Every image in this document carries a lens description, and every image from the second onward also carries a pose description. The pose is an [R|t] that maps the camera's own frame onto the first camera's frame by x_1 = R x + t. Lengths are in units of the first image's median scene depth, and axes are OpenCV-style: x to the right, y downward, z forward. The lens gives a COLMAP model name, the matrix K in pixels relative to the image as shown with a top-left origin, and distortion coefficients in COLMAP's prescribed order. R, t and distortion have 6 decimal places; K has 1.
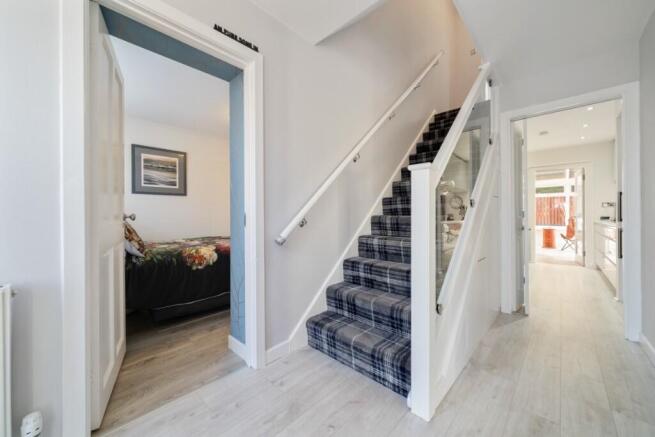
lens RADIAL K [[249.9, 0, 326.7], [0, 249.9, 216.2], [0, 0, 1]] dist [0.002315, 0.000138]
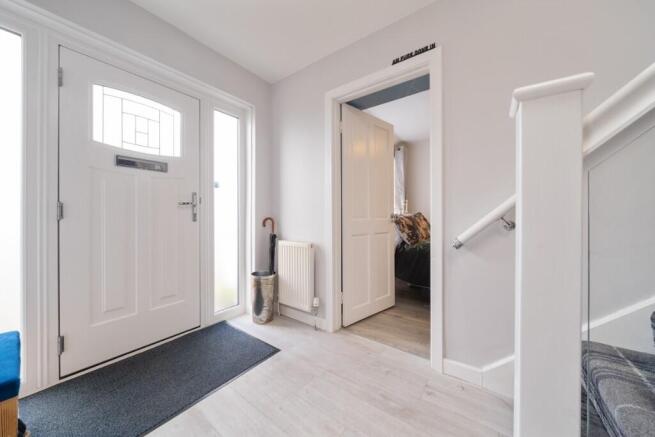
lens RADIAL K [[237.9, 0, 331.1], [0, 237.9, 218.1], [0, 0, 1]] dist [0.000416, -0.000630]
pose [[0.112987, 0.011733, -0.993527, 0.664864], [0.001269, 0.999928, 0.011953, -0.002321], [0.993596, -0.002611, 0.112964, 0.534176]]
